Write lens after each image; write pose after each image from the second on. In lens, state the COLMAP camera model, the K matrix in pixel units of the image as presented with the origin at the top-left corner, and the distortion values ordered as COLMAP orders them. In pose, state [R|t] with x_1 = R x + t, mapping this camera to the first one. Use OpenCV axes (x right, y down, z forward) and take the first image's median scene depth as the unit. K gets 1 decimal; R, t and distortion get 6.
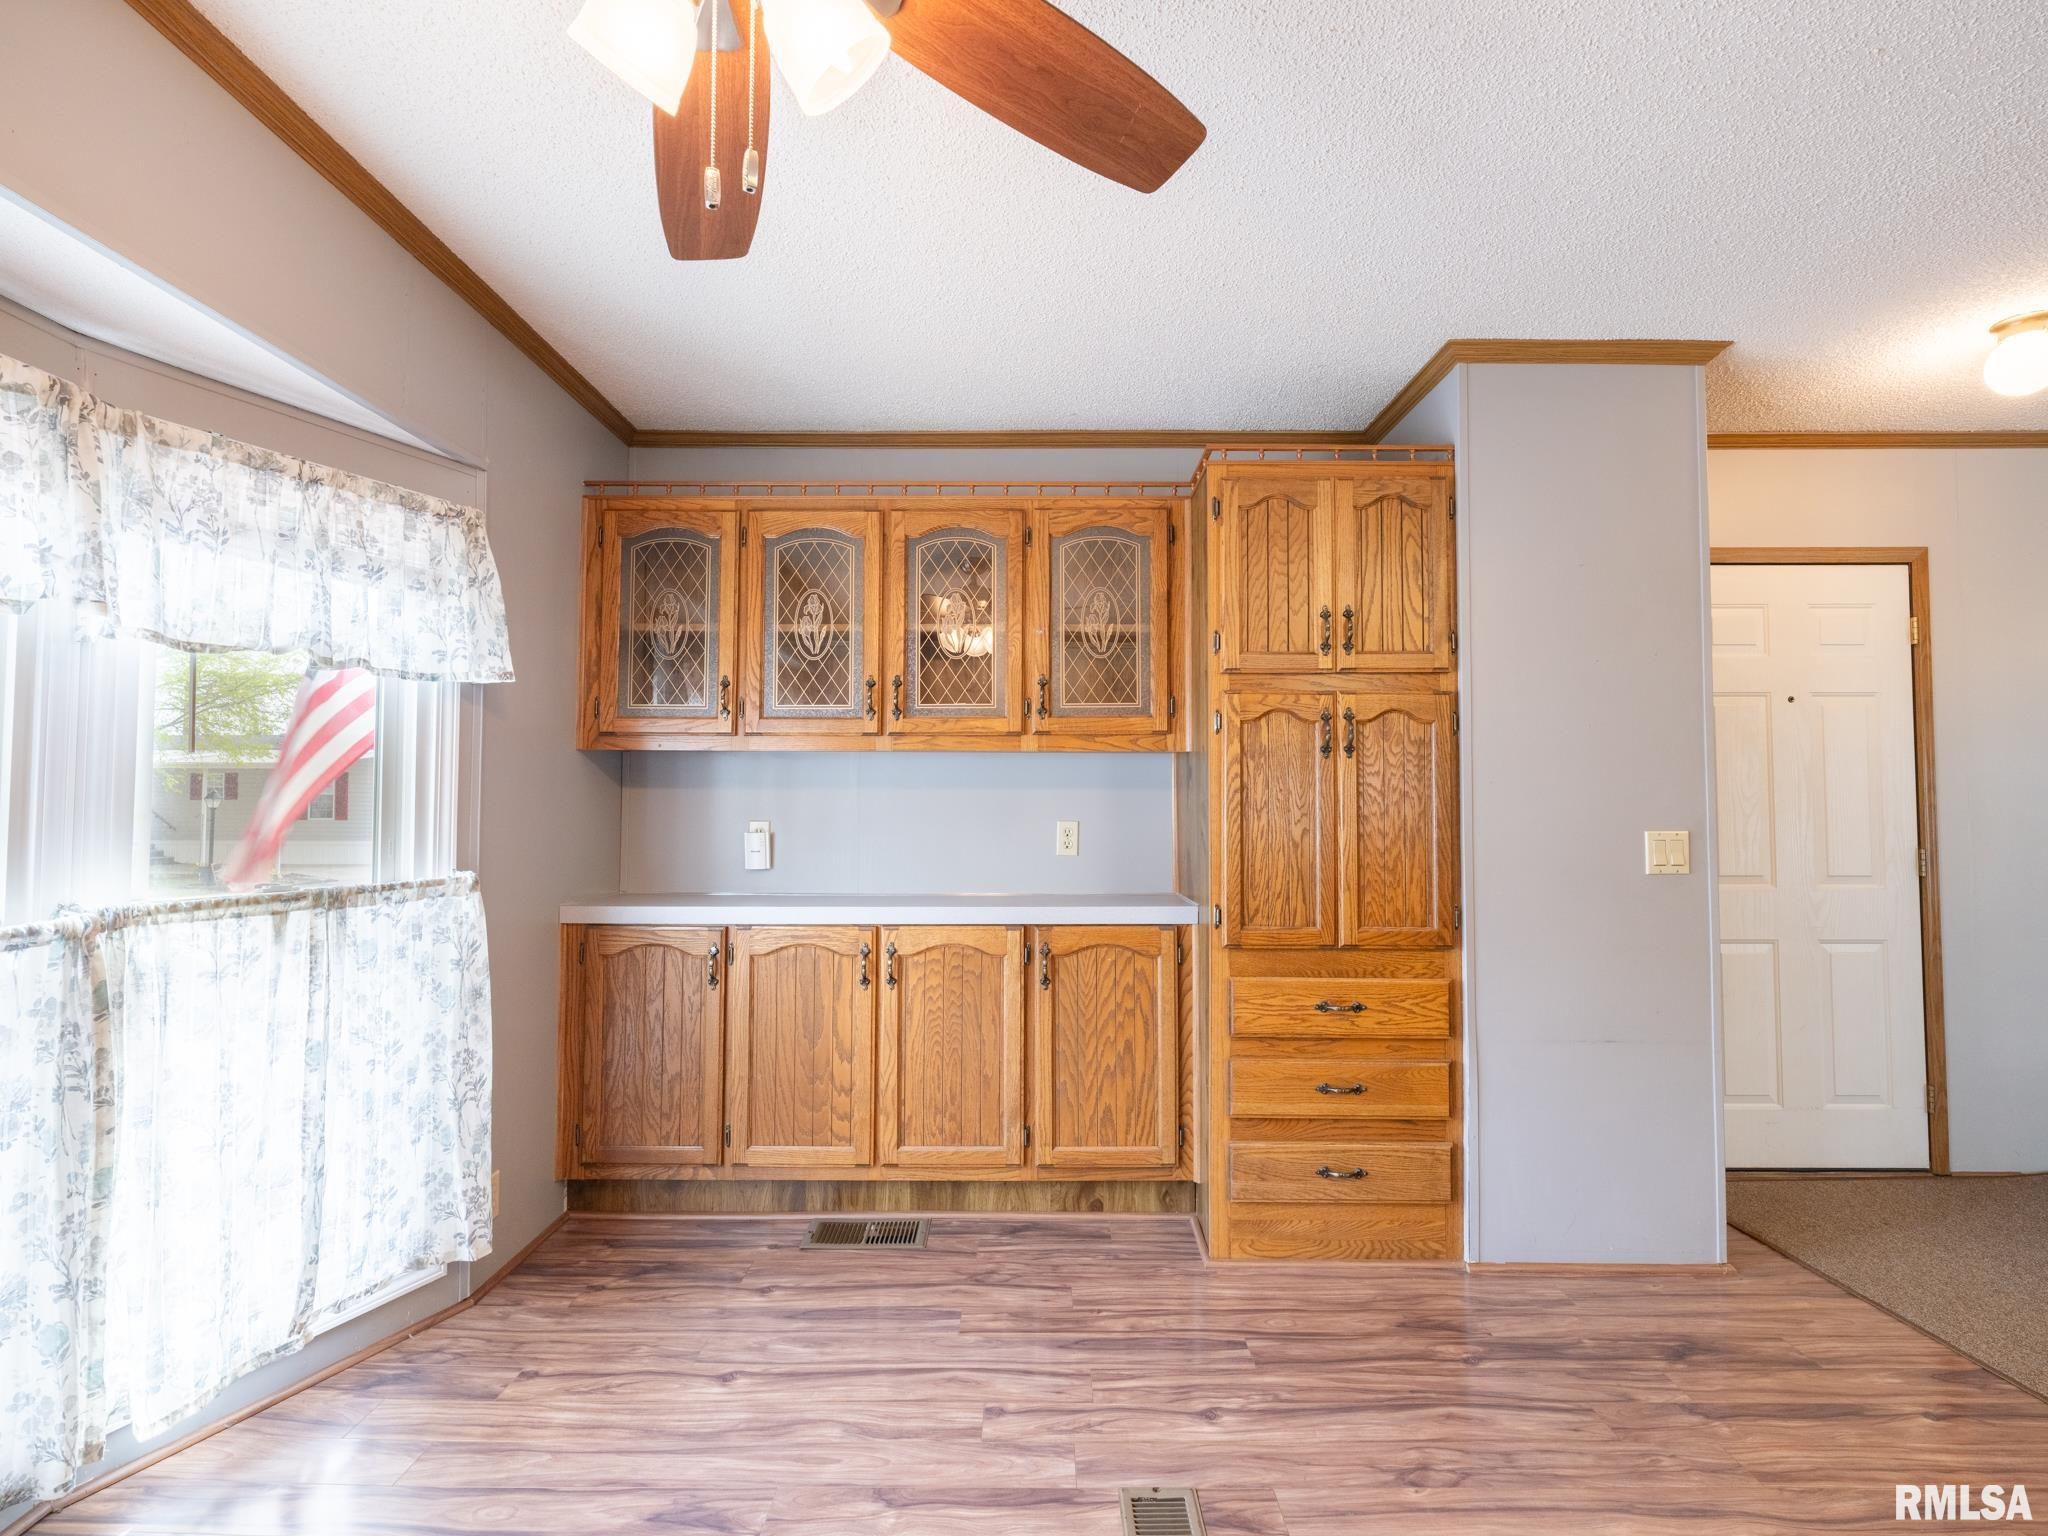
lens RADIAL K [[969.9, 0, 1031.3], [0, 969.9, 767.6], [0, 0, 1]] dist [-0.001920, 0.000987]
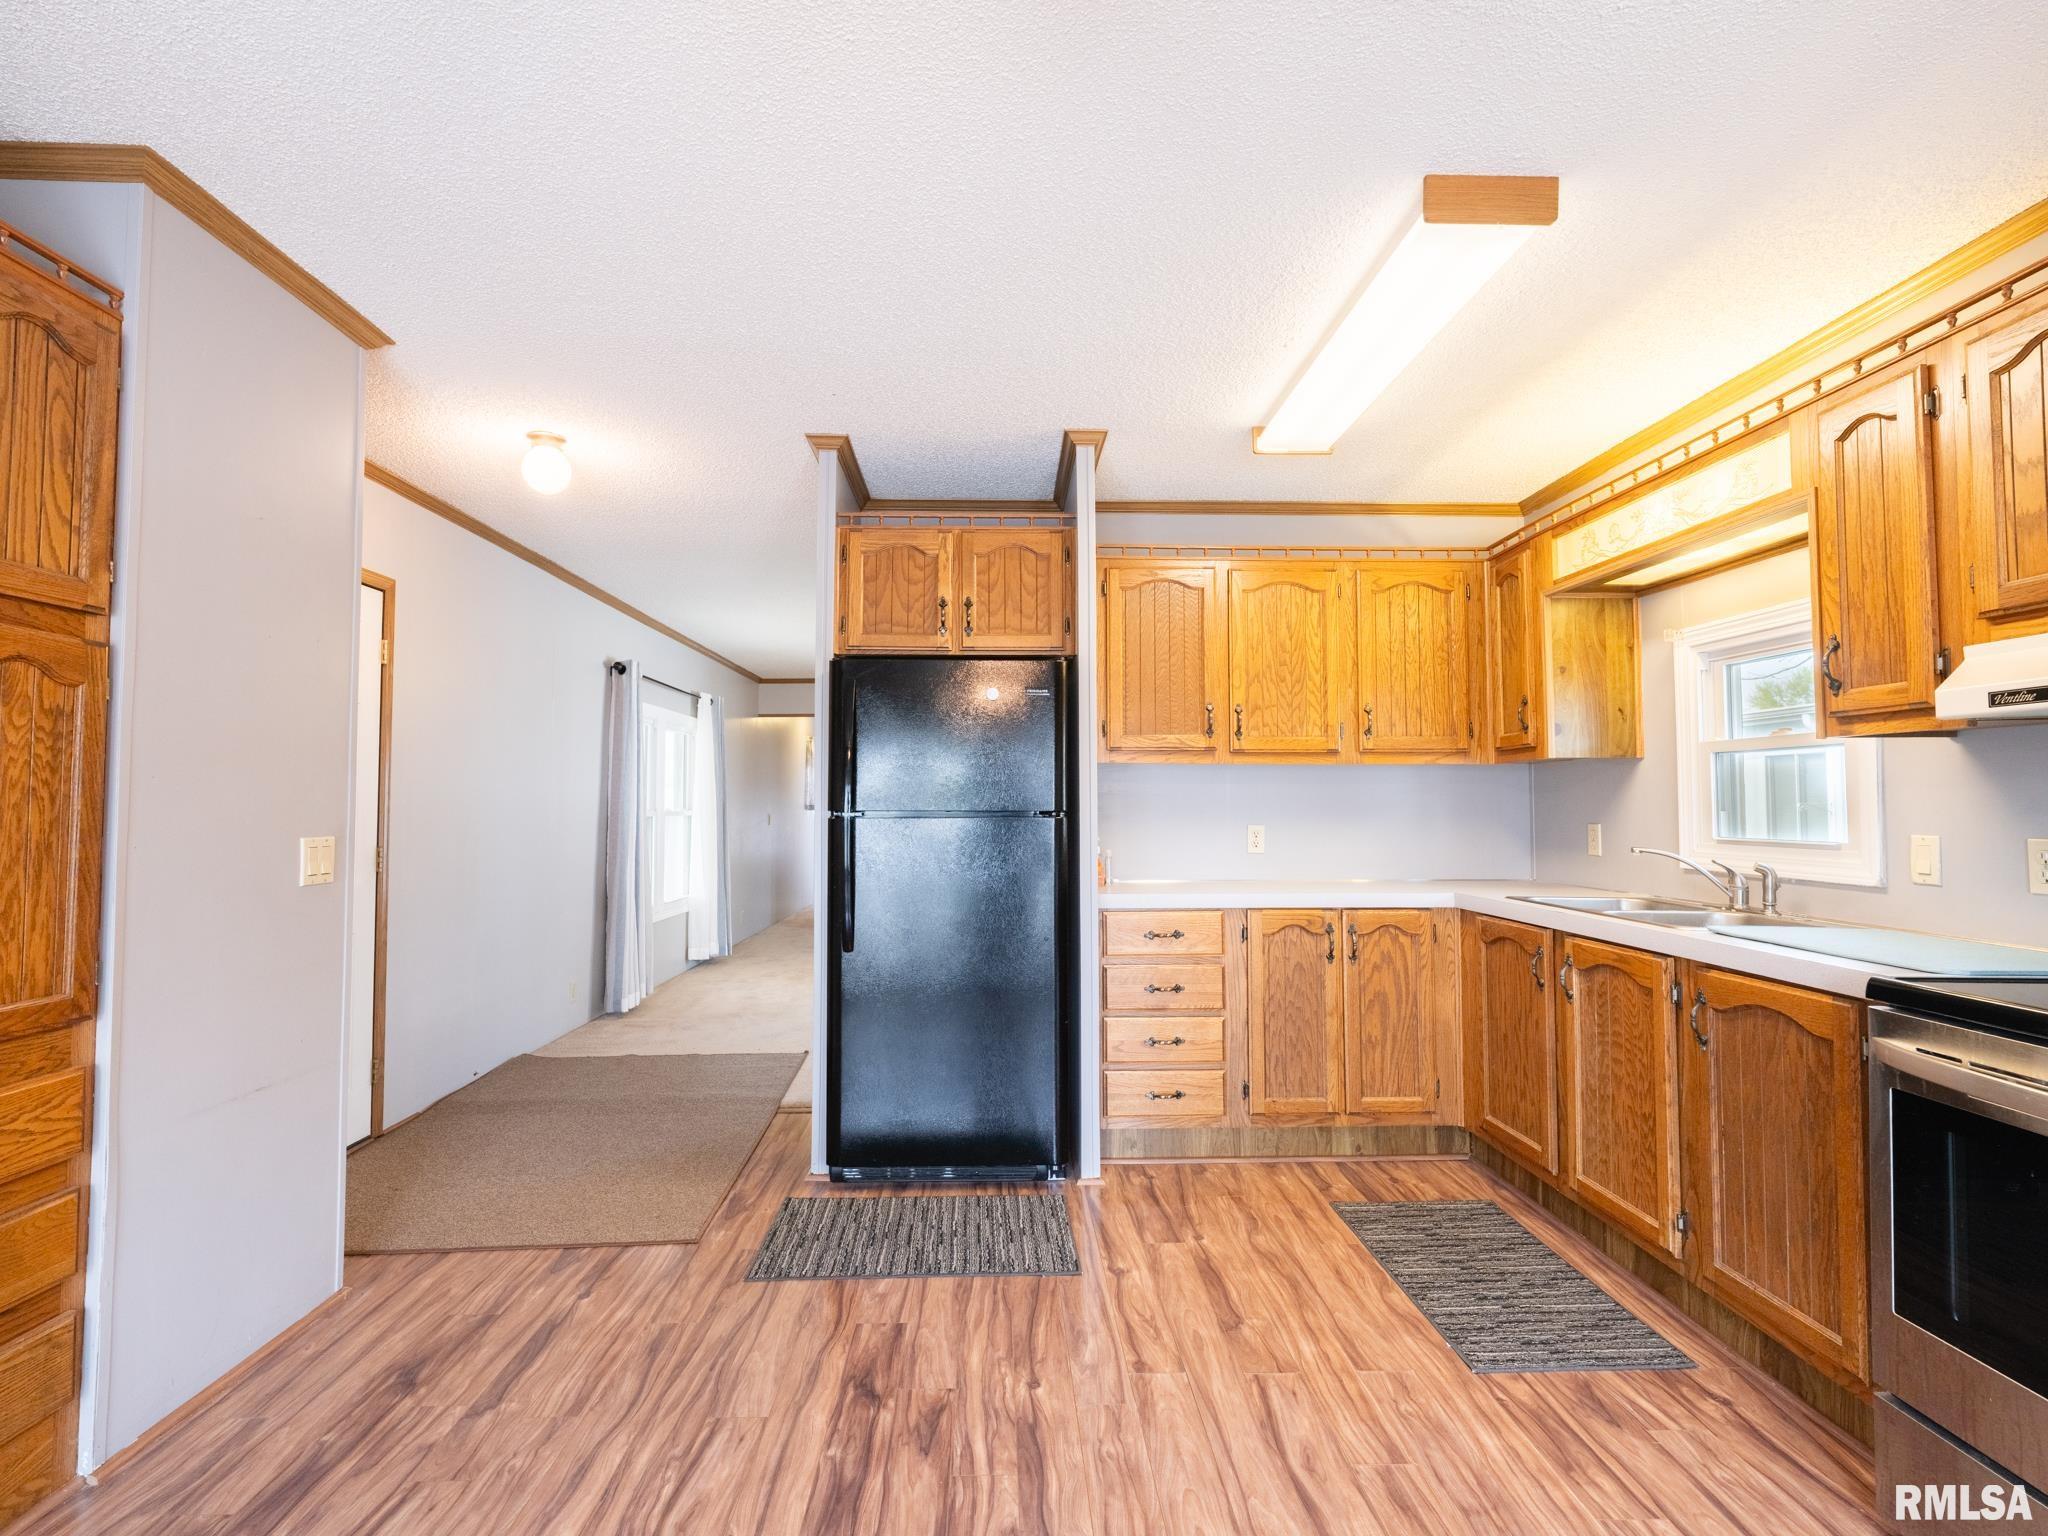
lens RADIAL K [[966.2, 0, 1016.5], [0, 966.2, 769.0], [0, 0, 1]] dist [-0.000899, 0.000092]
pose [[-0.028067, 0.039439, 0.998828, -0.266109], [-0.036334, 0.998521, -0.040448, 0.014592], [-0.998945, -0.037427, -0.026592, 0.370618]]
